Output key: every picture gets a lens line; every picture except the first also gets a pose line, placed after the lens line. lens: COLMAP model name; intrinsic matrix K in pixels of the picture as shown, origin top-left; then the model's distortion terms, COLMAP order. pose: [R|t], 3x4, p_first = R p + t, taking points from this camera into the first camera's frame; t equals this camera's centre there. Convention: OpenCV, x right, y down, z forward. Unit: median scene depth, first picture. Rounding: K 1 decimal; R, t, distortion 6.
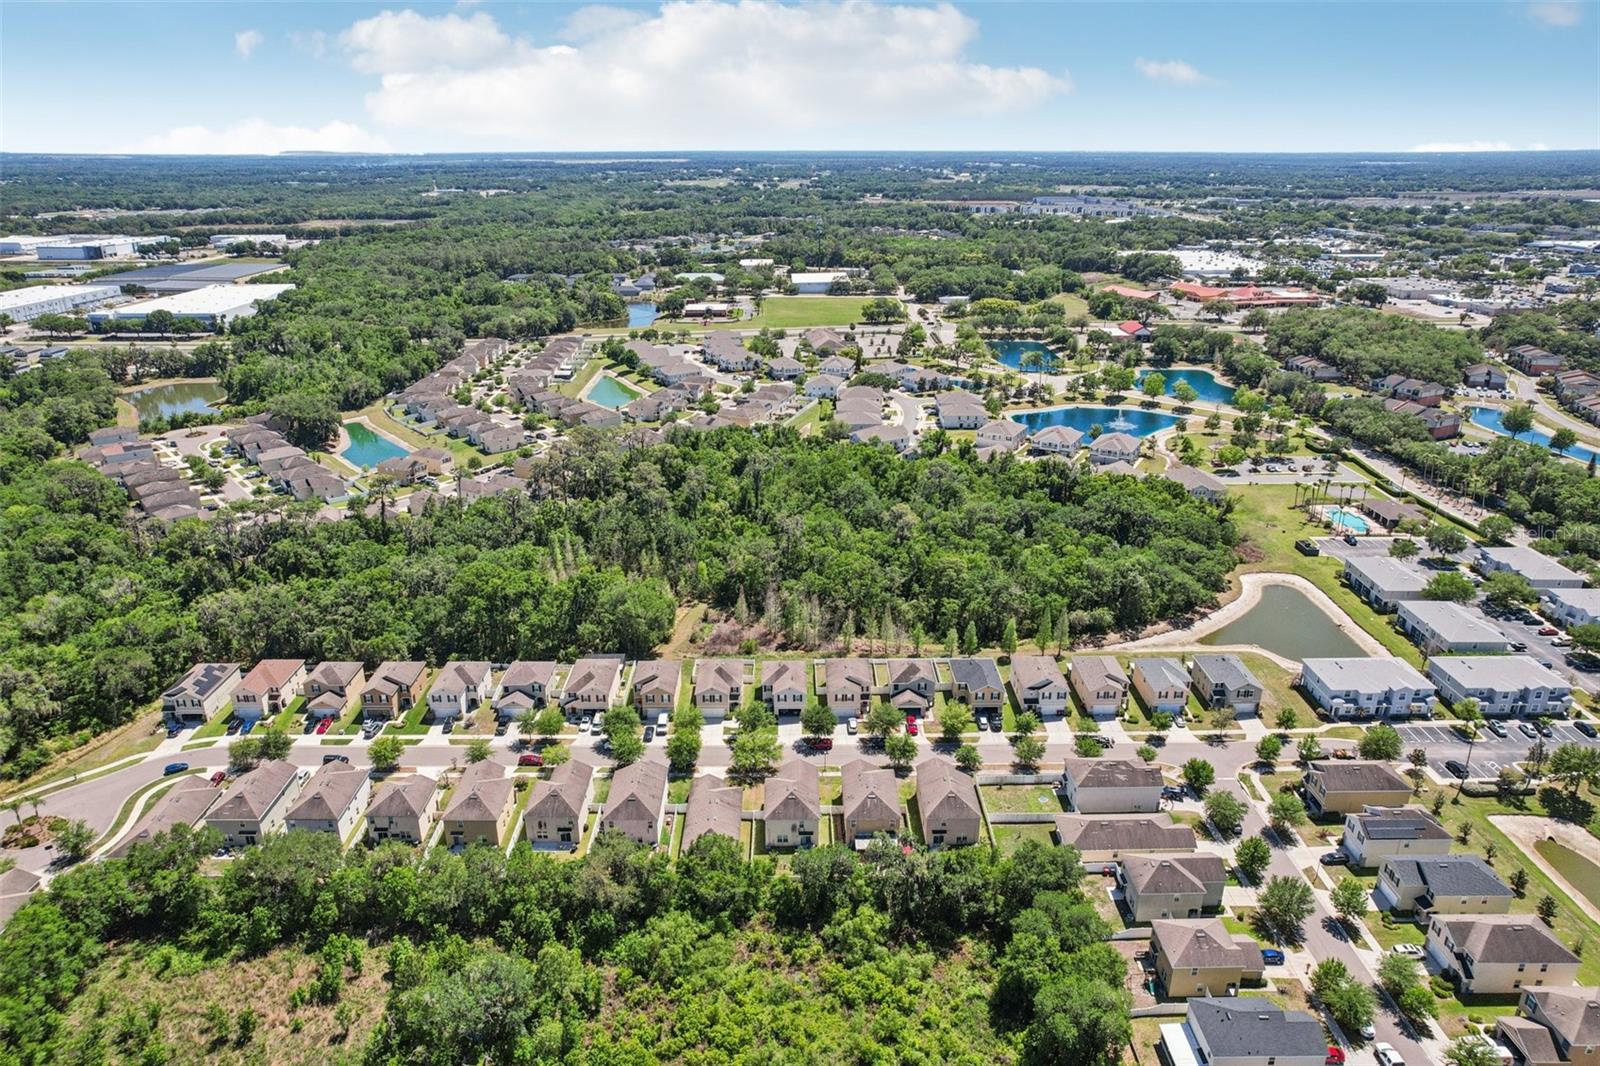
lens RADIAL K [[1018.5, 0, 807.6], [0, 1018.5, 531.4], [0, 0, 1]] dist [-0.064180, 0.057986]
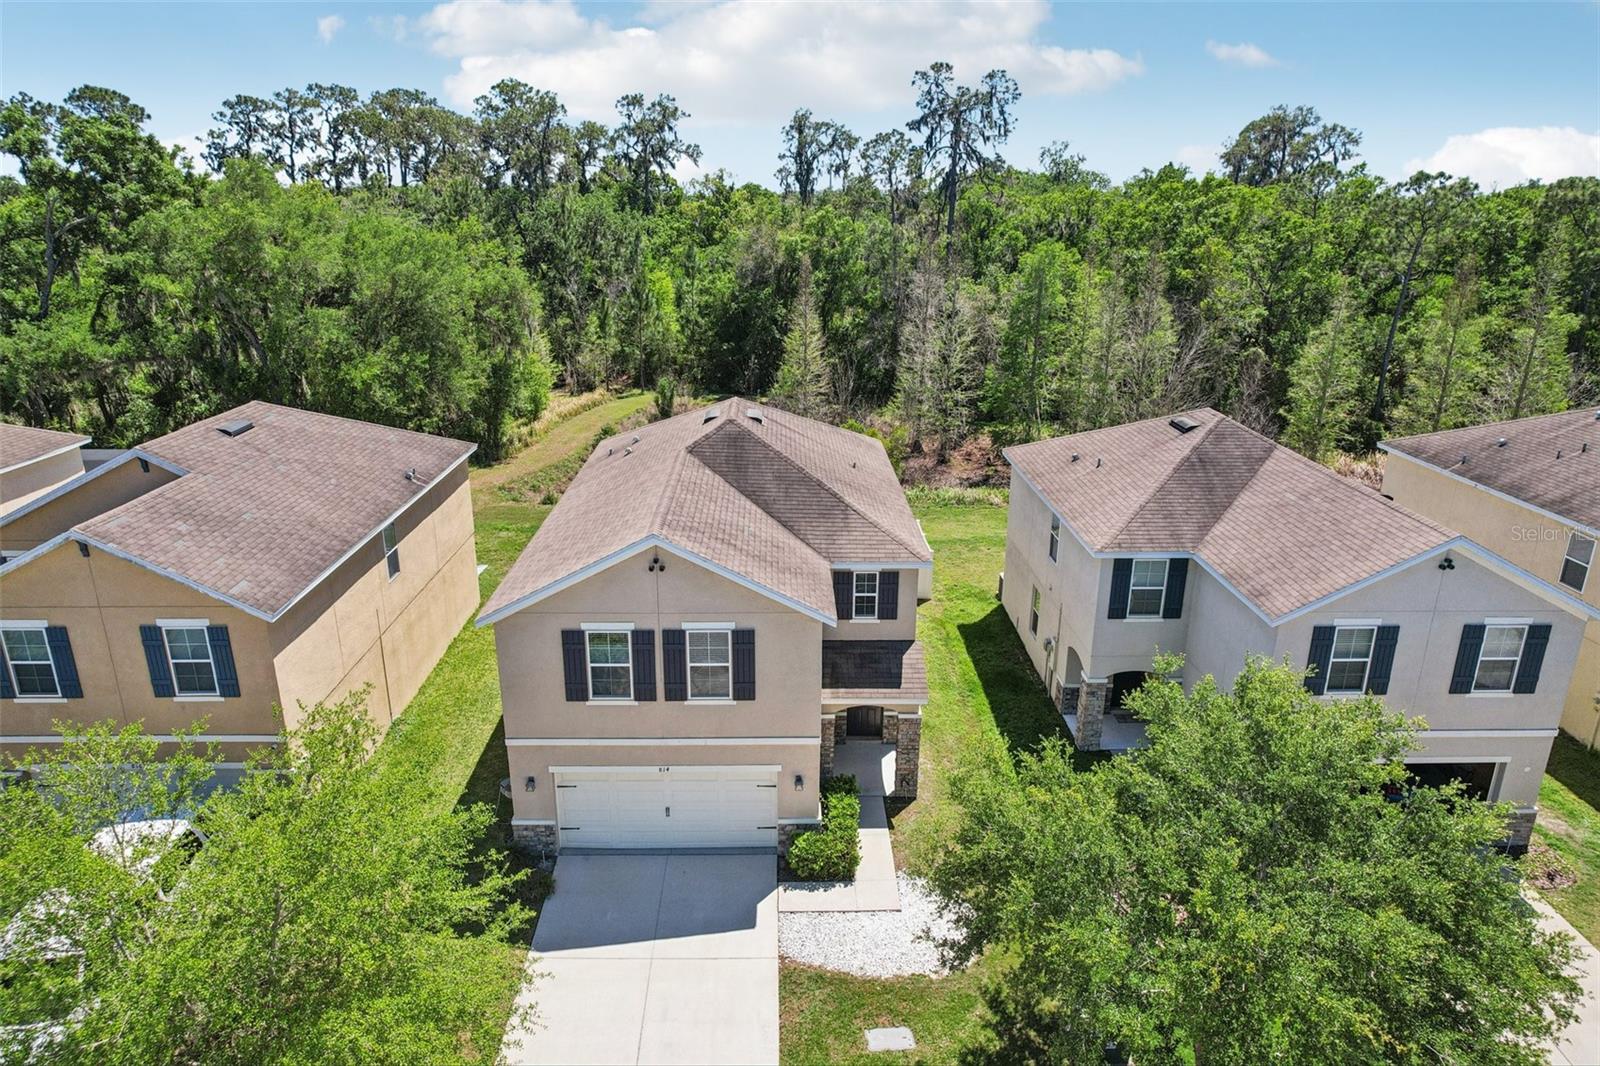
lens RADIAL K [[1018.5, 0, 807.6], [0, 1018.5, 531.4], [0, 0, 1]] dist [-0.064180, 0.057986]
pose [[0.999888, 0.005609, 0.013889, -0.067713], [-0.005003, 0.999049, -0.043312, 0.130147], [-0.014119, 0.043238, 0.998965, 0.752327]]
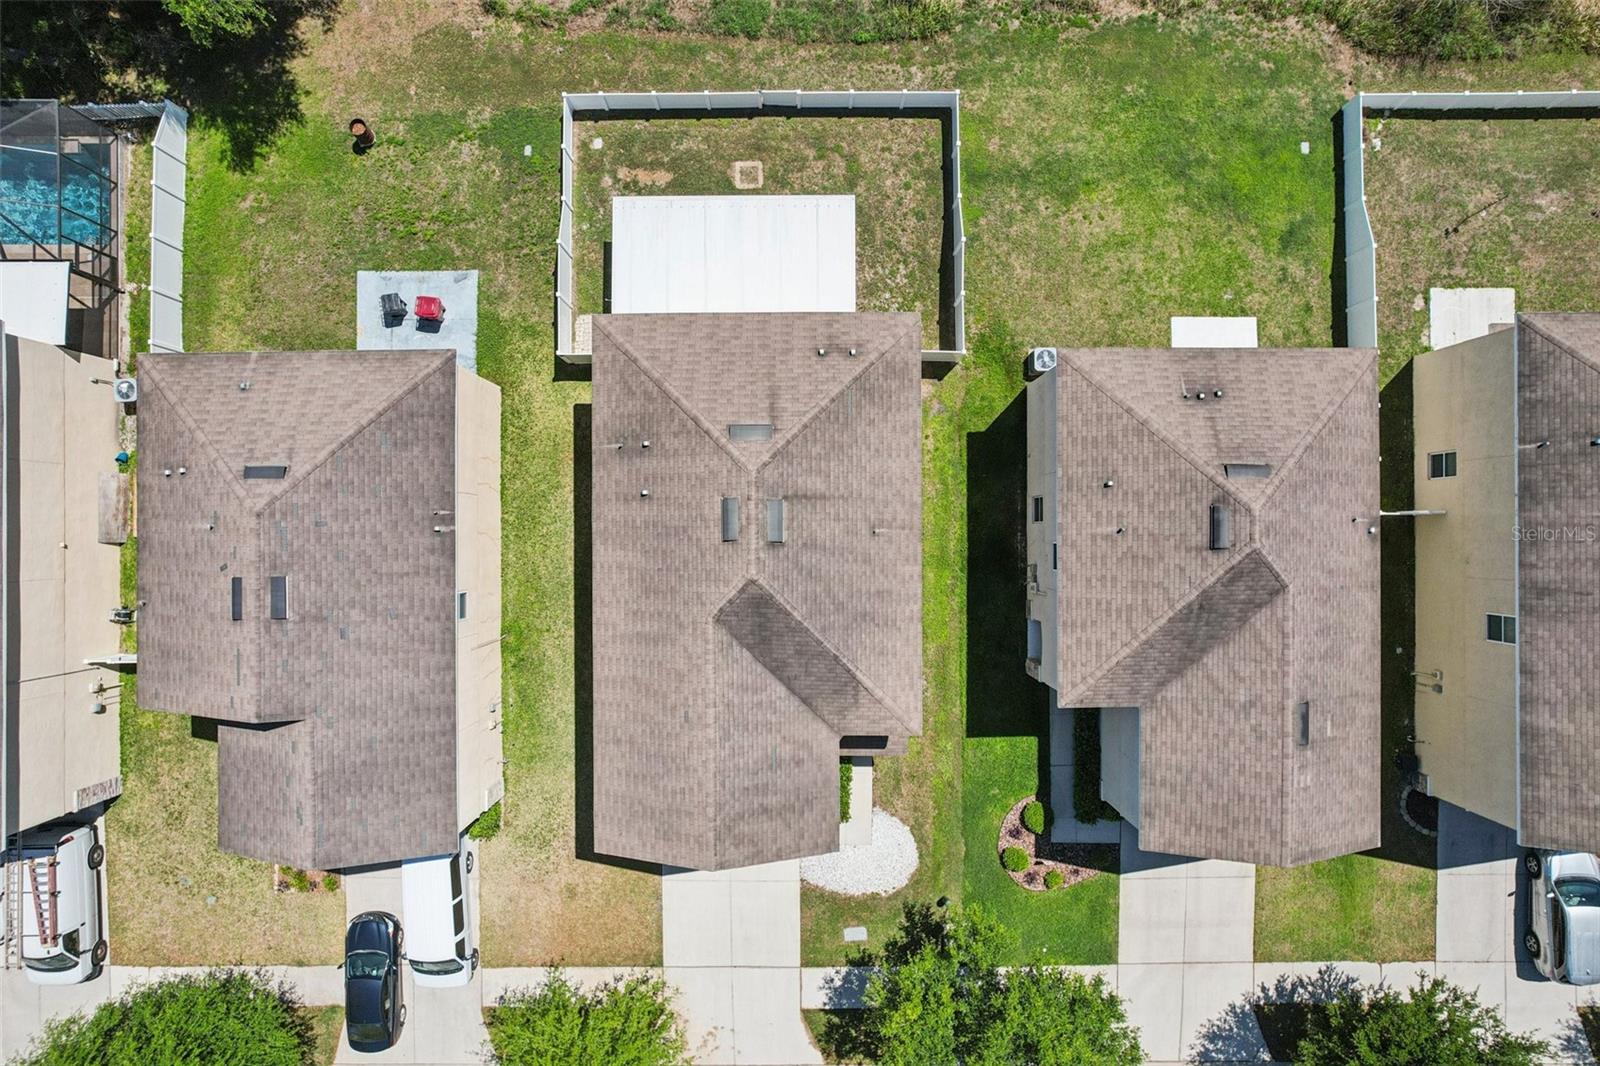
lens RADIAL K [[1059.1, 0, 800.0], [0, 1059.1, 533.0], [0, 0, 1]] dist [-0.051408, 0.065142]
pose [[0.999927, 0.010506, 0.005923, -0.070028], [-0.009083, 0.332918, 0.942912, 0.005061], [0.007934, -0.942897, 0.332989, 0.827325]]
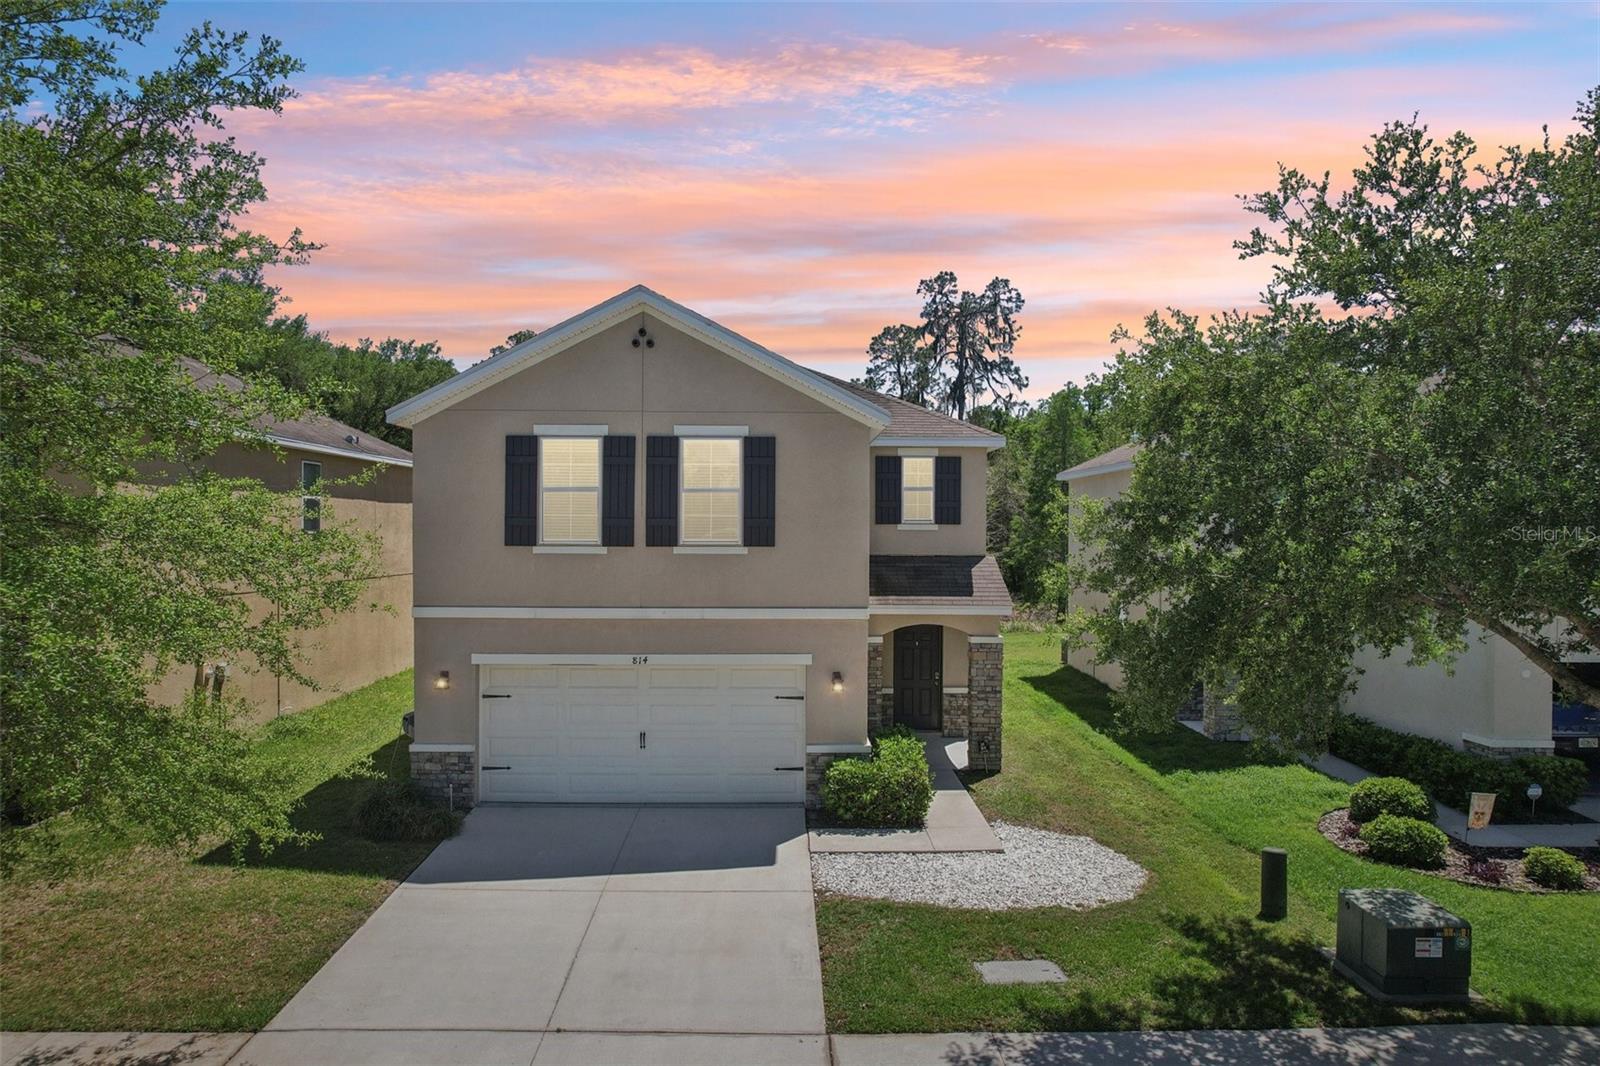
lens RADIAL K [[1025.4, 0, 800.0], [0, 1025.4, 533.0], [0, 0, 1]] dist [-0.022388, 0.002351]
pose [[0.999979, 0.004391, 0.004790, -0.069597], [-0.002428, 0.936192, -0.351481, 0.160403], [-0.006028, 0.351462, 0.936183, 0.780696]]
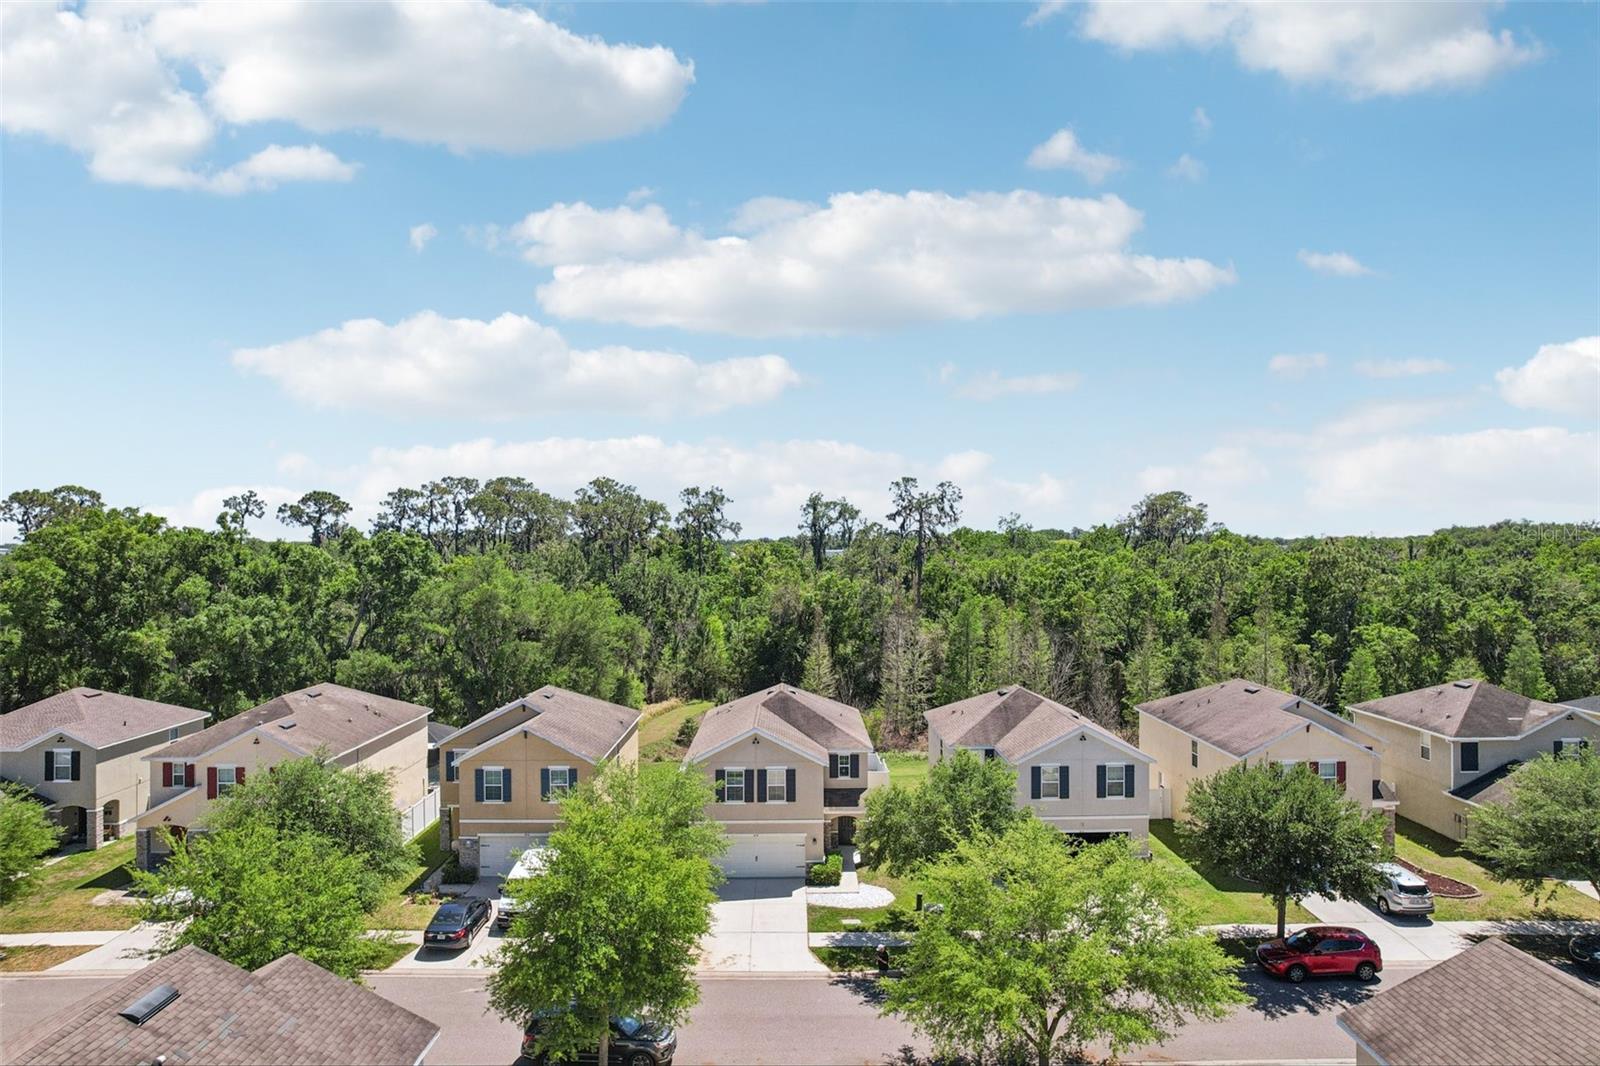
lens RADIAL K [[1018.5, 0, 807.6], [0, 1018.5, 531.4], [0, 0, 1]] dist [-0.064180, 0.057986]
pose [[0.999988, -0.003196, -0.003778, -0.067551], [0.001619, 0.932802, -0.360386, 0.162381], [0.004676, 0.360376, 0.932796, 0.634100]]
